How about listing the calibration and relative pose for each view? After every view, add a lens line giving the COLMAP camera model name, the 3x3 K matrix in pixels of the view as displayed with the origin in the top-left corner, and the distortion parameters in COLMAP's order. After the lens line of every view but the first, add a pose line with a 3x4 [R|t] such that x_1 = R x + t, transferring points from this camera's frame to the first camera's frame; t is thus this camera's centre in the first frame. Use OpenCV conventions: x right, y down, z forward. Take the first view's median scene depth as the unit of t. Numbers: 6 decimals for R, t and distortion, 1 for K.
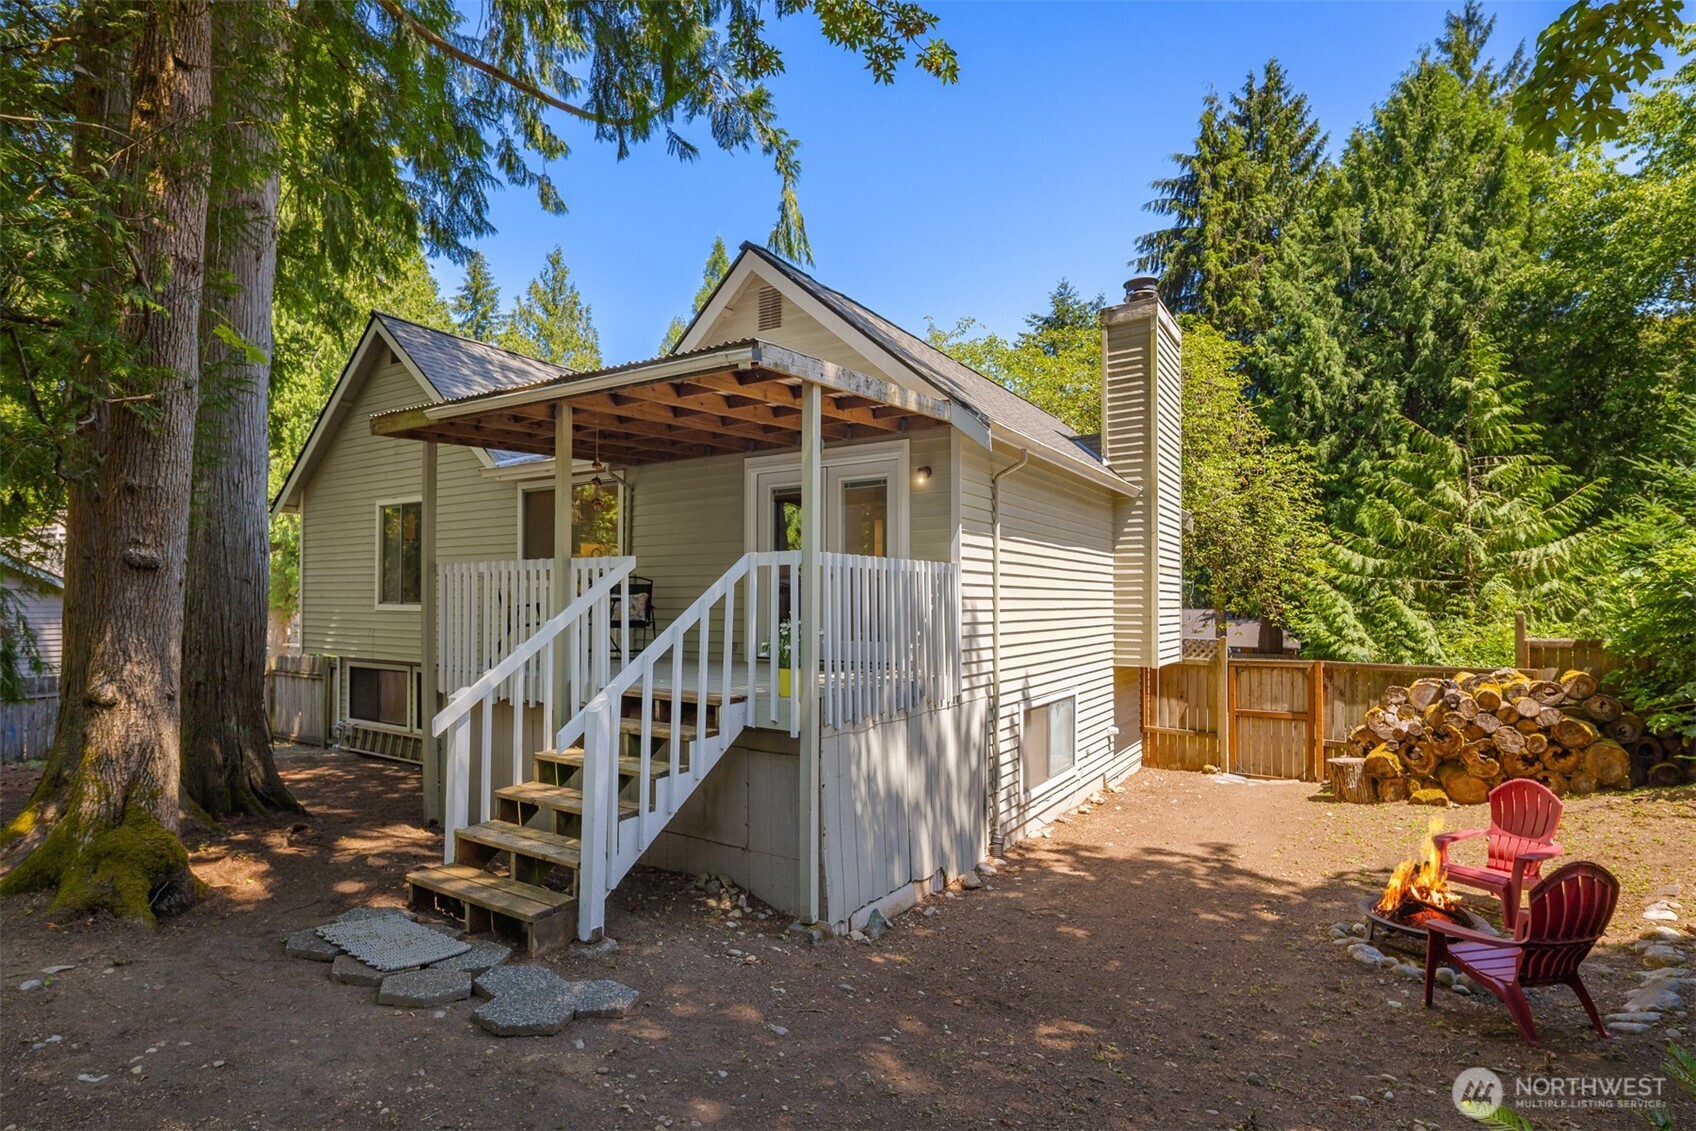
lens RADIAL K [[817.9, 0, 813.7], [0, 817.9, 597.5], [0, 0, 1]] dist [-0.010679, 0.000930]
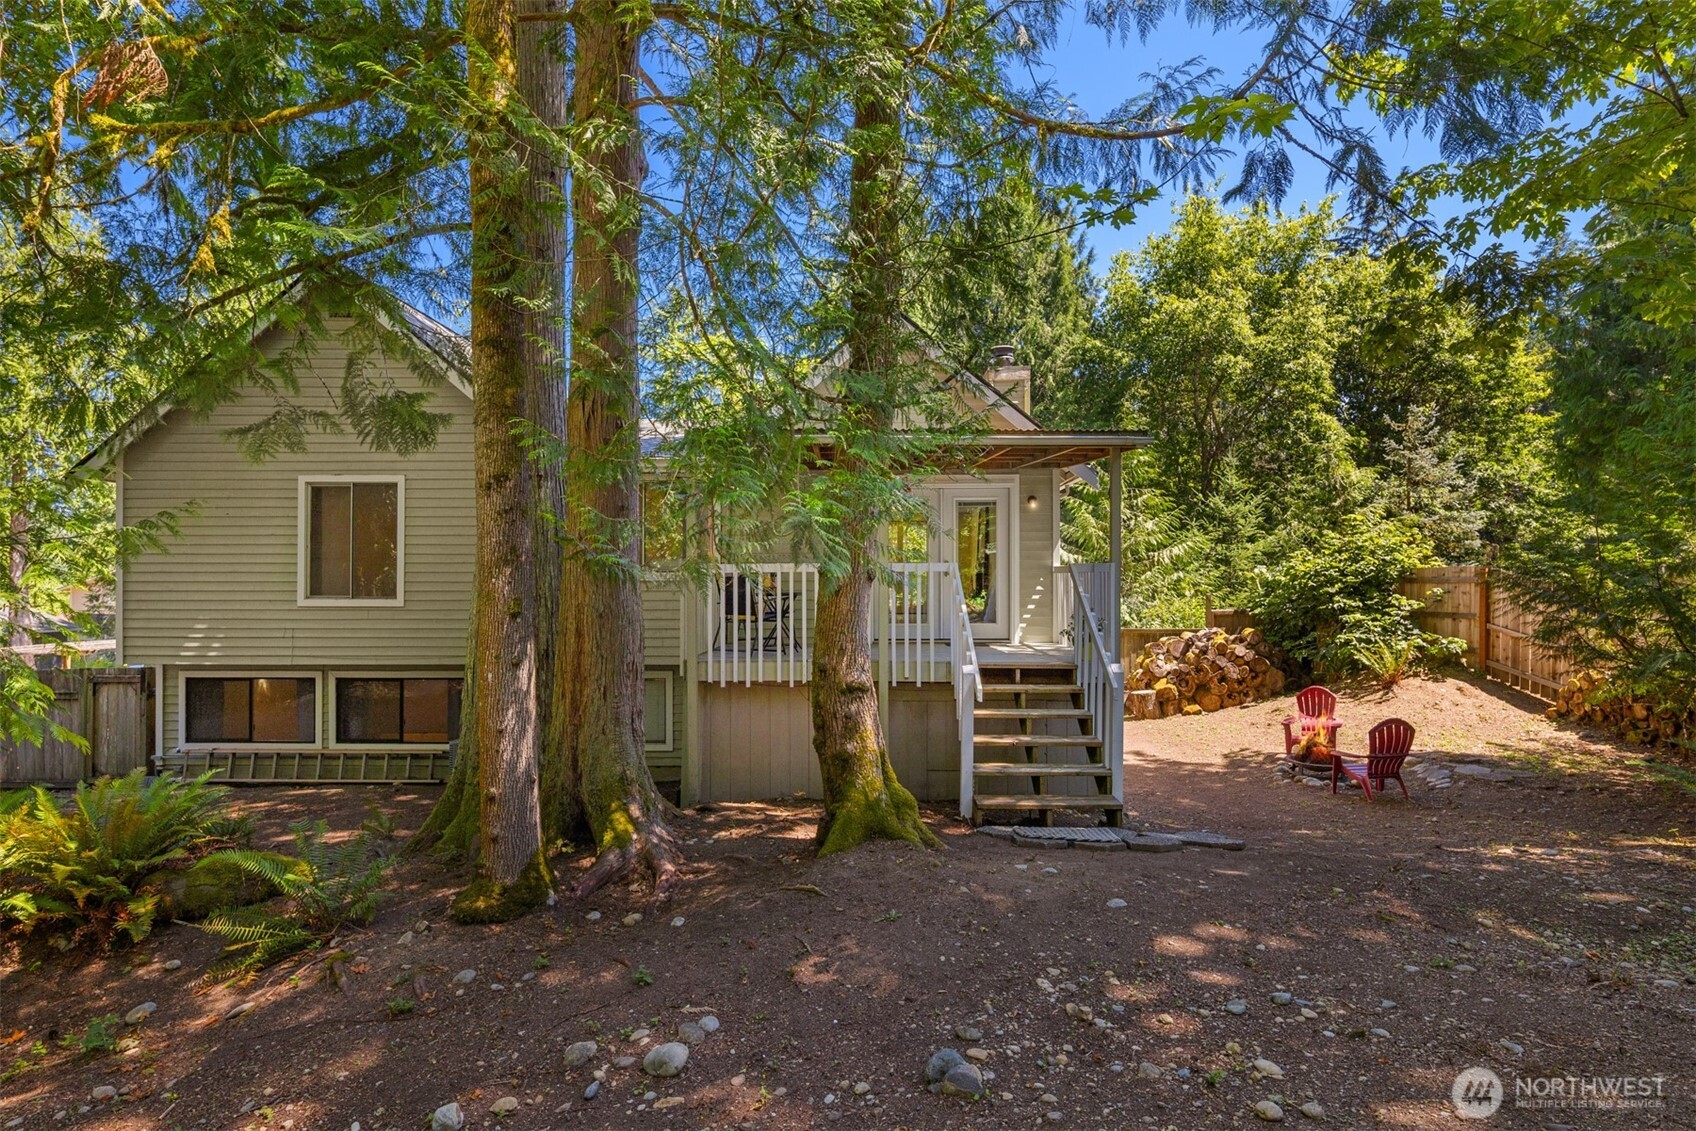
lens RADIAL K [[817.9, 0, 847.0], [0, 817.9, 571.7], [0, 0, 1]] dist [-0.010679, 0.000930]
pose [[0.848429, 0.001004, 0.529309, -0.304595], [-0.000804, 0.999999, -0.000609, -0.011290], [-0.529309, 0.000091, 0.848429, -0.000865]]
